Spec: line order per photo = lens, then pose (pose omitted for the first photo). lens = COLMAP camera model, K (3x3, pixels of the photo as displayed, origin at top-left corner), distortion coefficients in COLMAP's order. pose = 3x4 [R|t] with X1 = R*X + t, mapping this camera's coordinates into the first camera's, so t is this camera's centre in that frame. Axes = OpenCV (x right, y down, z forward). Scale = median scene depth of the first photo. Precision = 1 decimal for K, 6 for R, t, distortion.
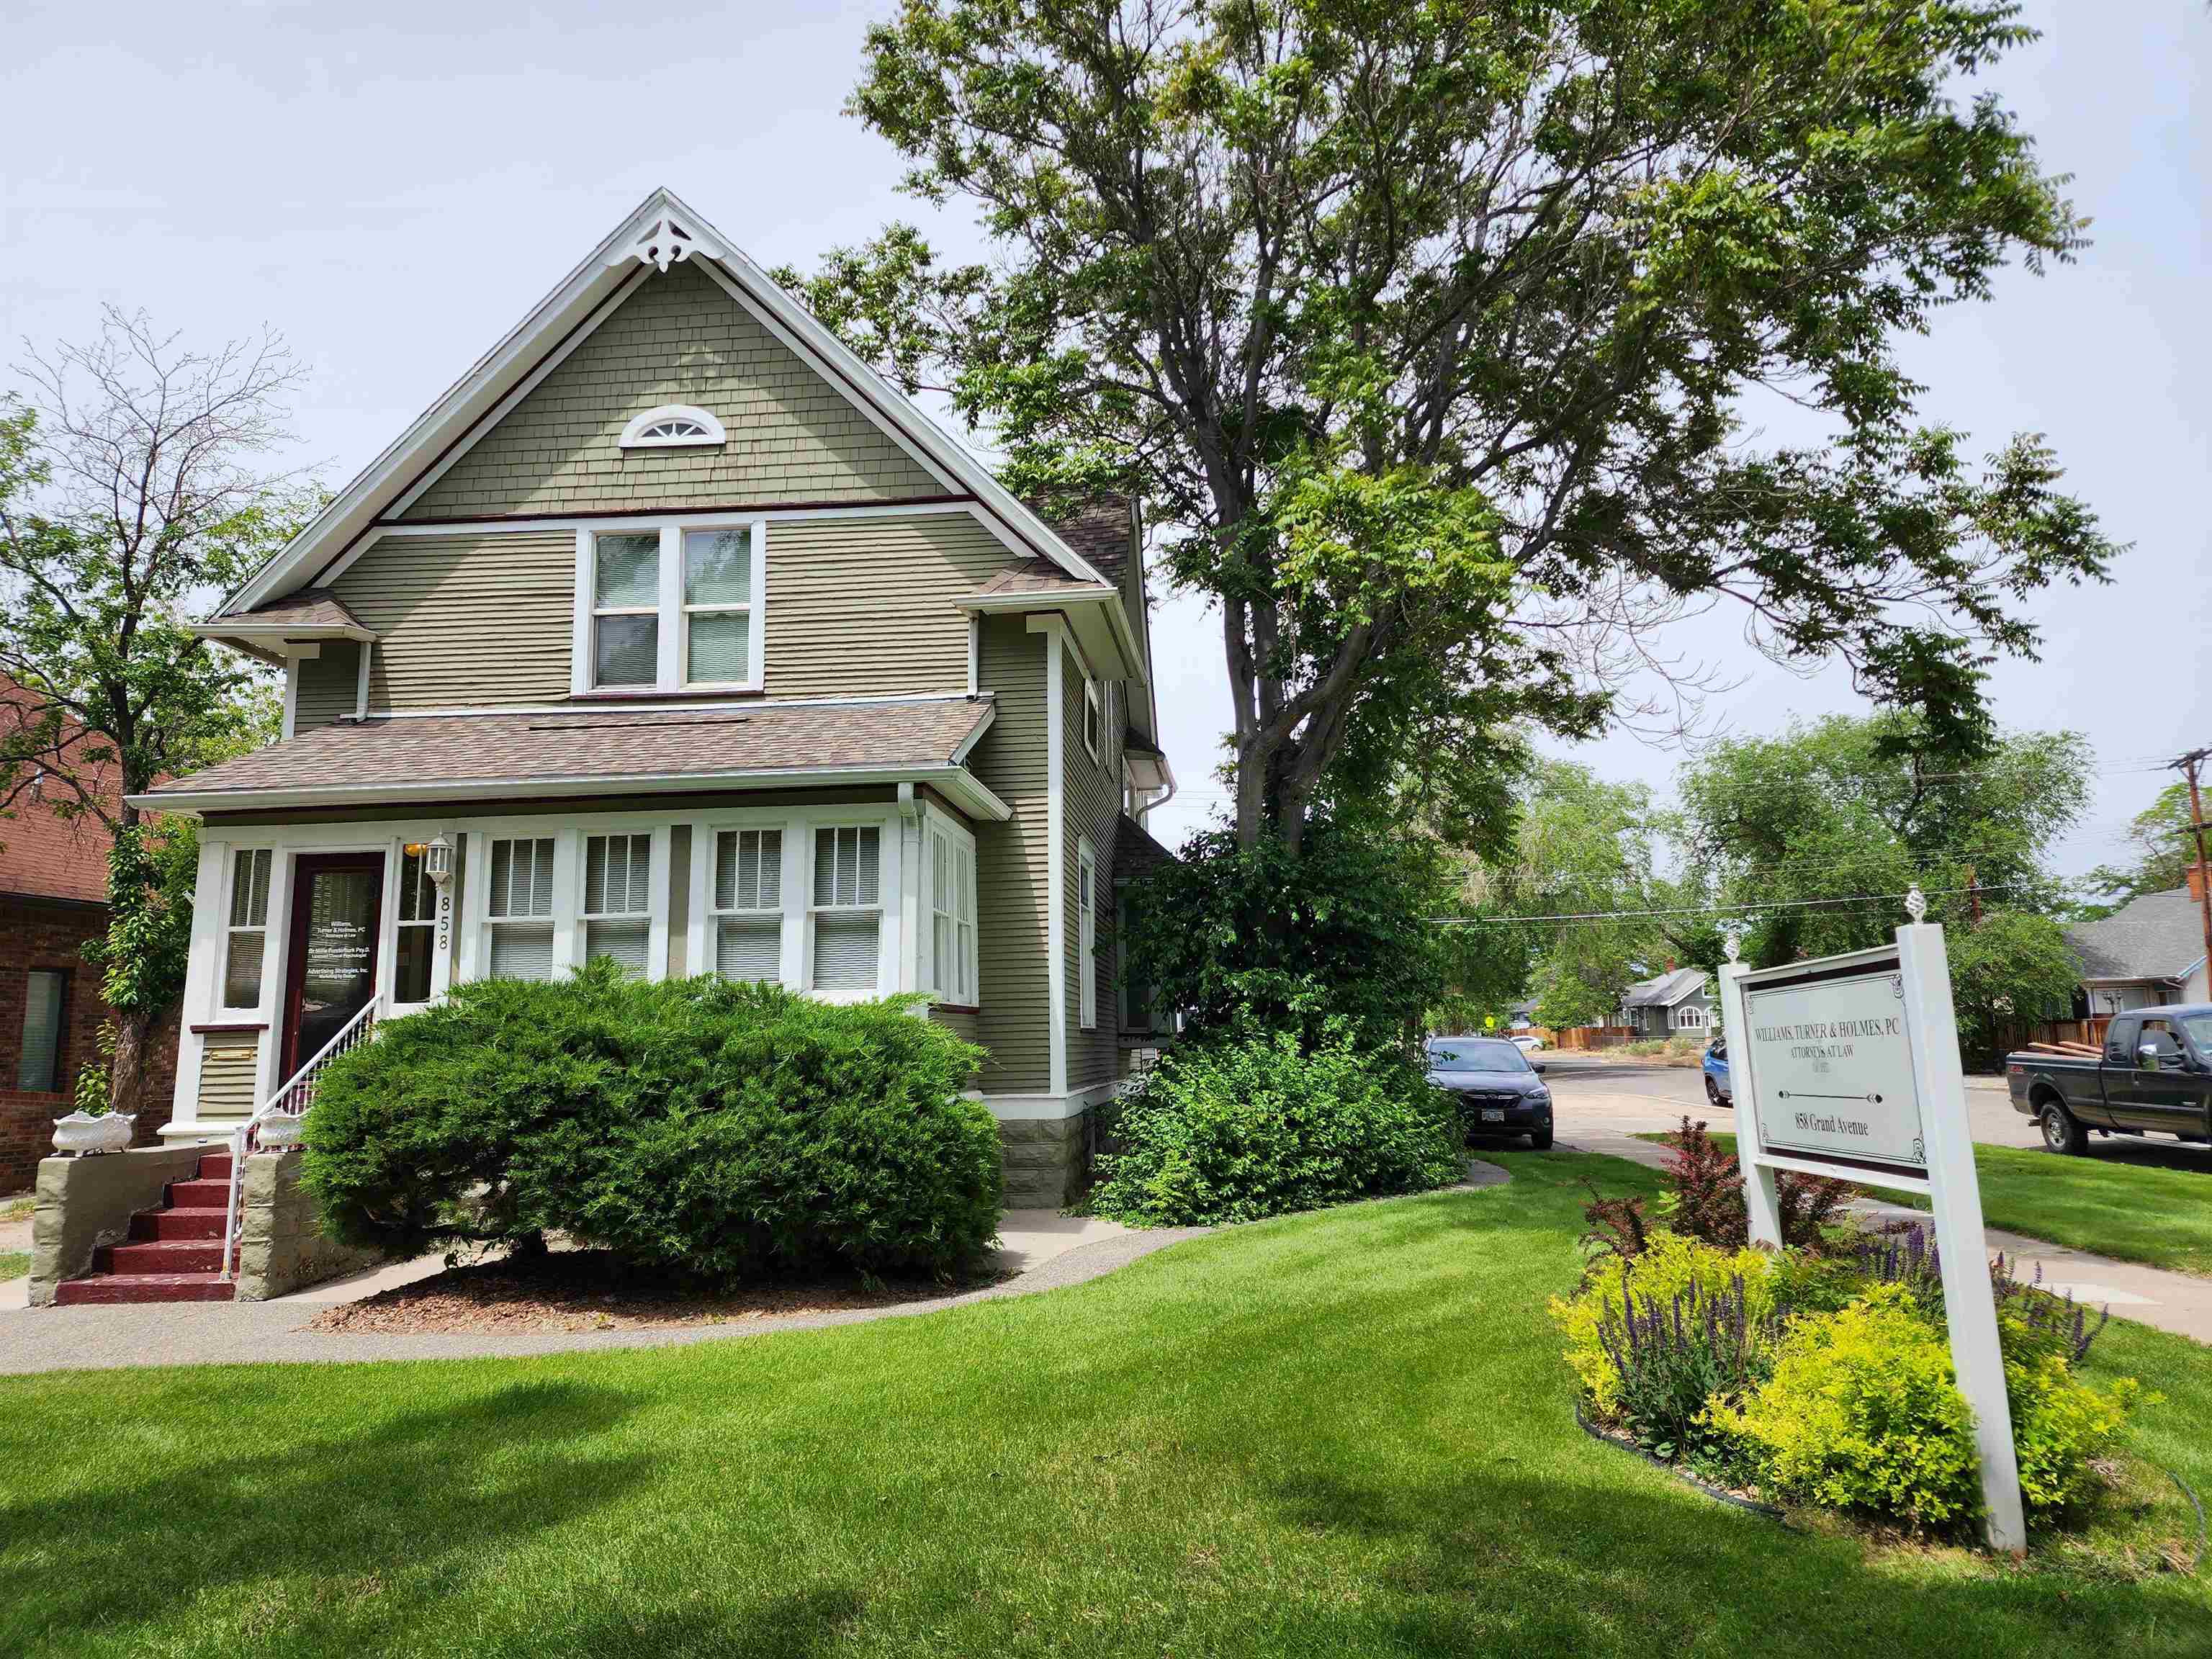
lens RADIAL K [[1490.4, 0, 1104.4], [0, 1490.4, 824.5], [0, 0, 1]] dist [0.040085, -0.008121]
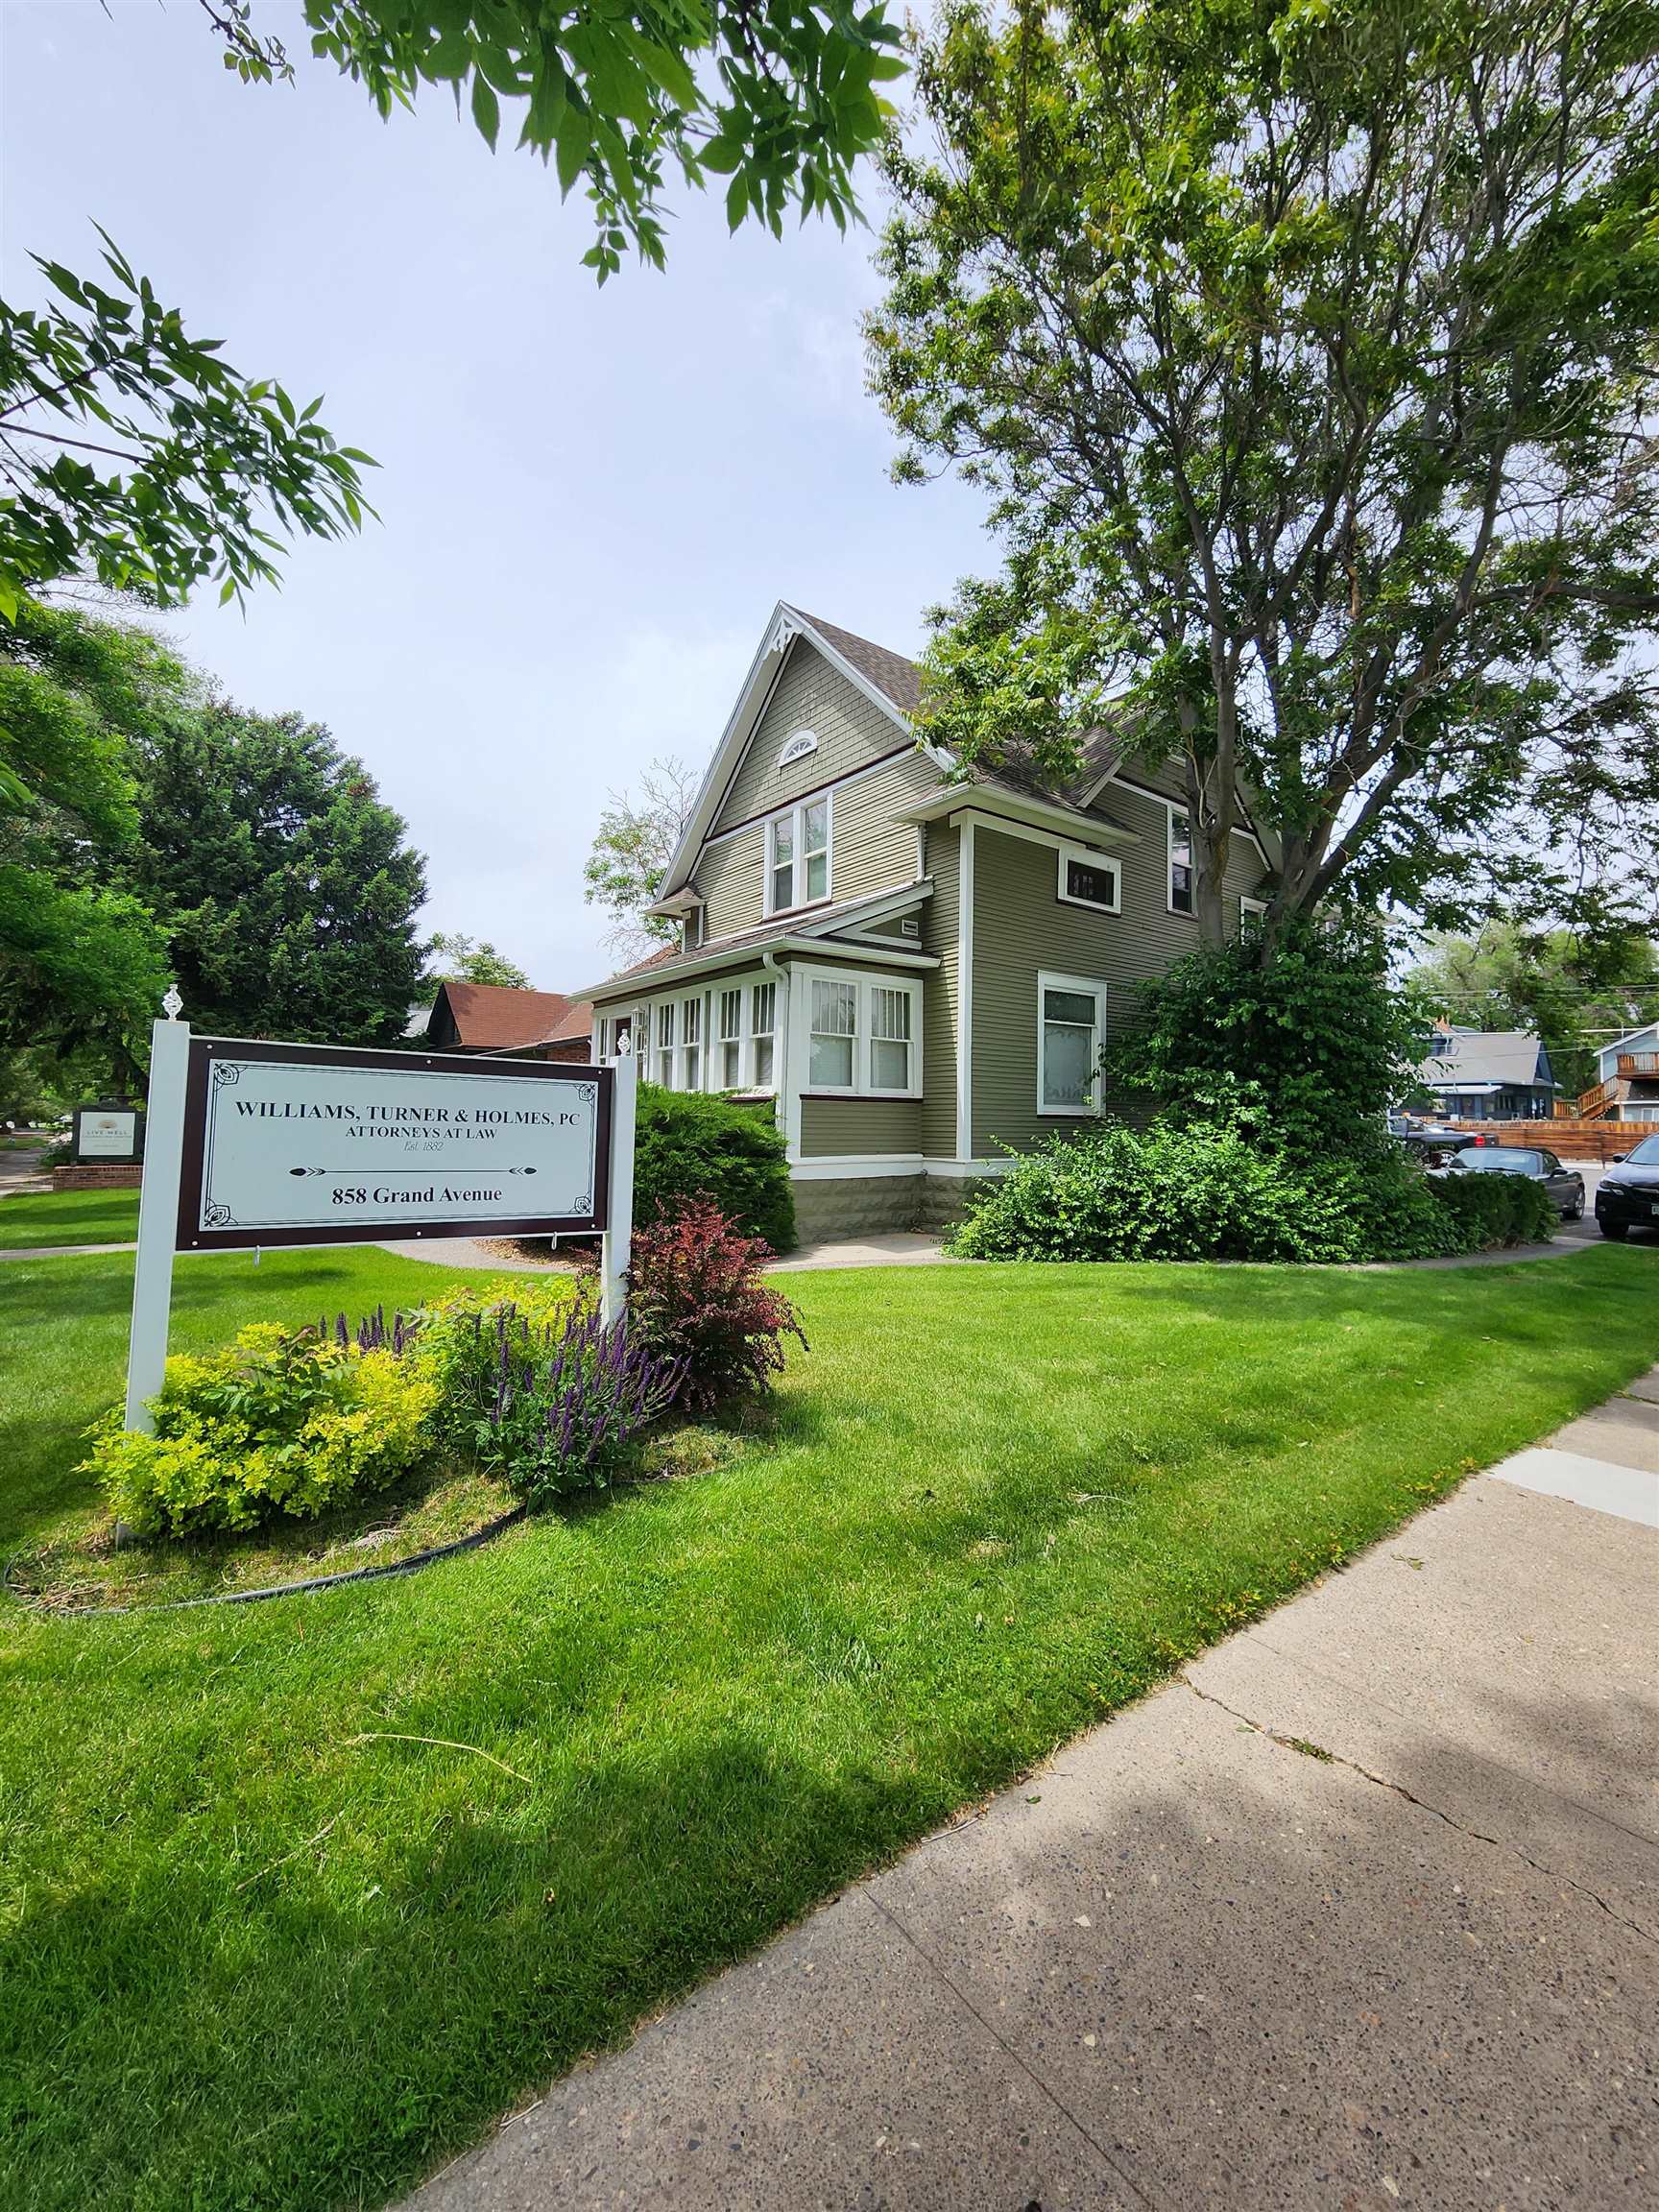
lens RADIAL K [[913.2, 0, 833.8], [0, 913.2, 1093.3], [0, 0, 1]] dist [-0.003668, 0.000313]
pose [[0.677342, 0.001799, -0.735666, 0.554638], [0.083979, 0.993271, 0.079750, 0.042875], [0.730859, -0.115798, 0.672634, 0.359849]]
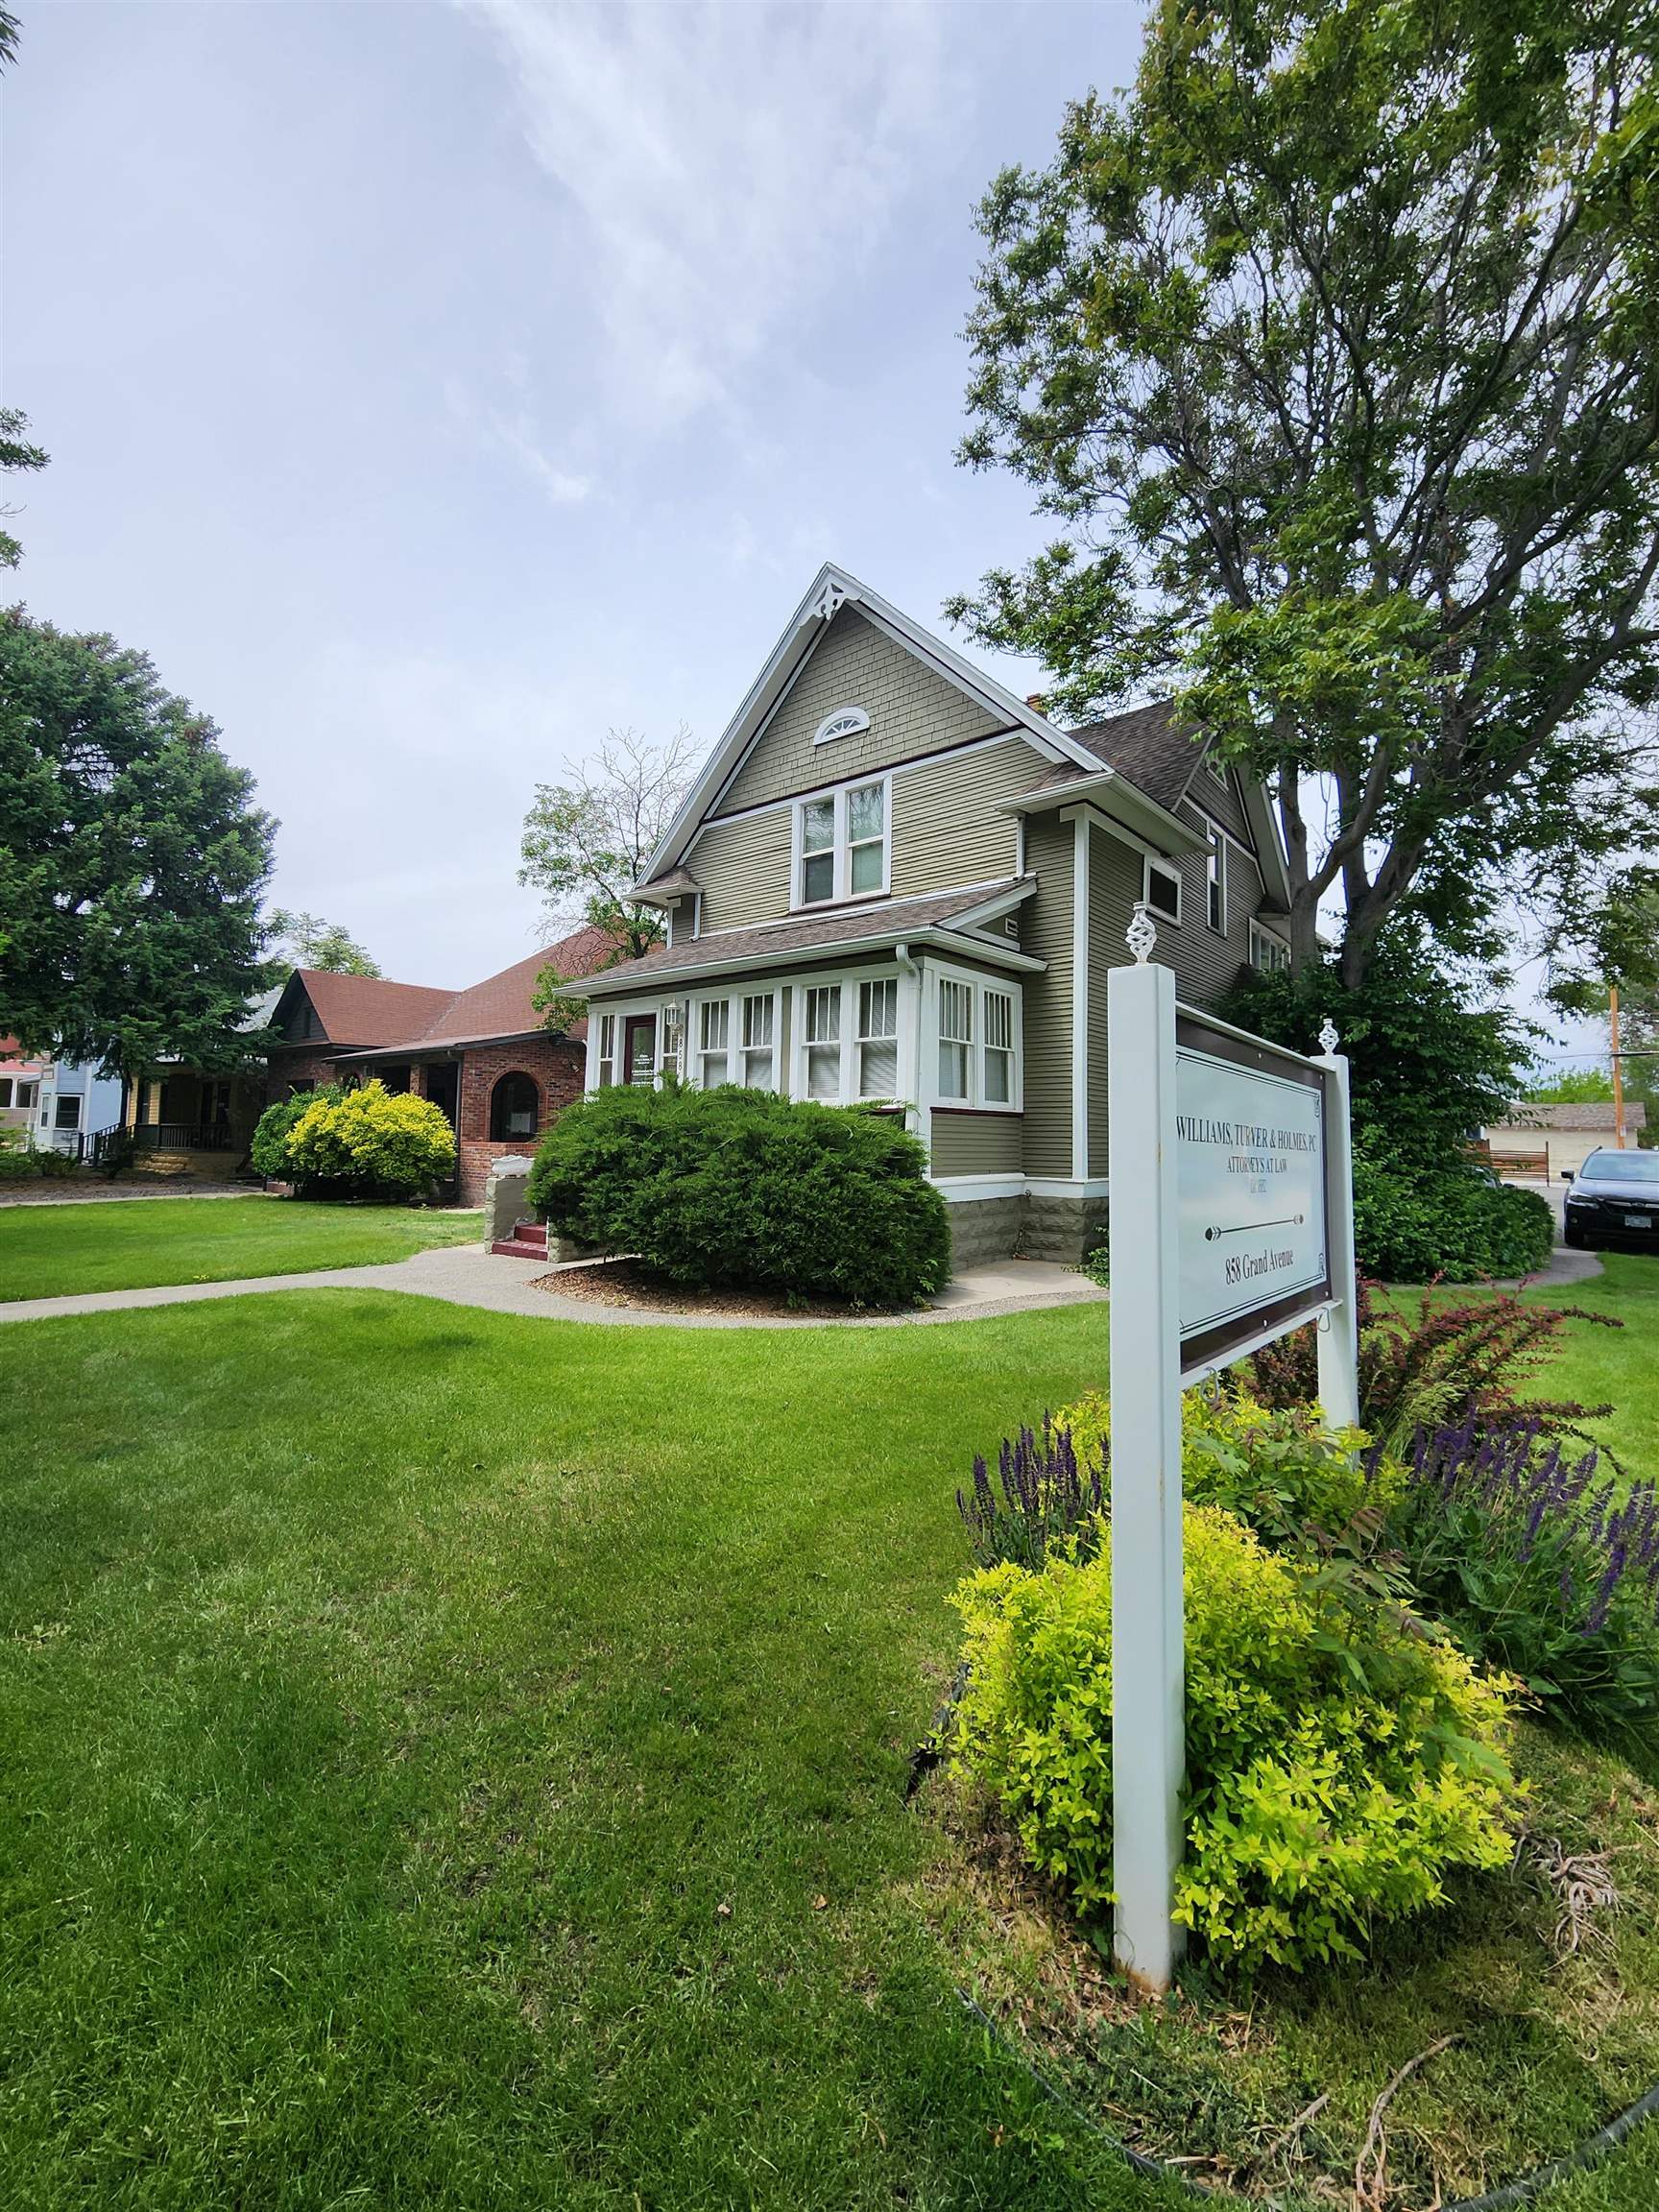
lens RADIAL K [[913.2, 0, 830.6], [0, 913.2, 1086.7], [0, 0, 1]] dist [-0.003668, 0.000313]
pose [[0.821924, -0.000400, -0.569597, 0.259761], [0.052188, 0.995846, 0.074608, 0.032276], [0.567201, -0.091049, 0.818531, 0.247054]]
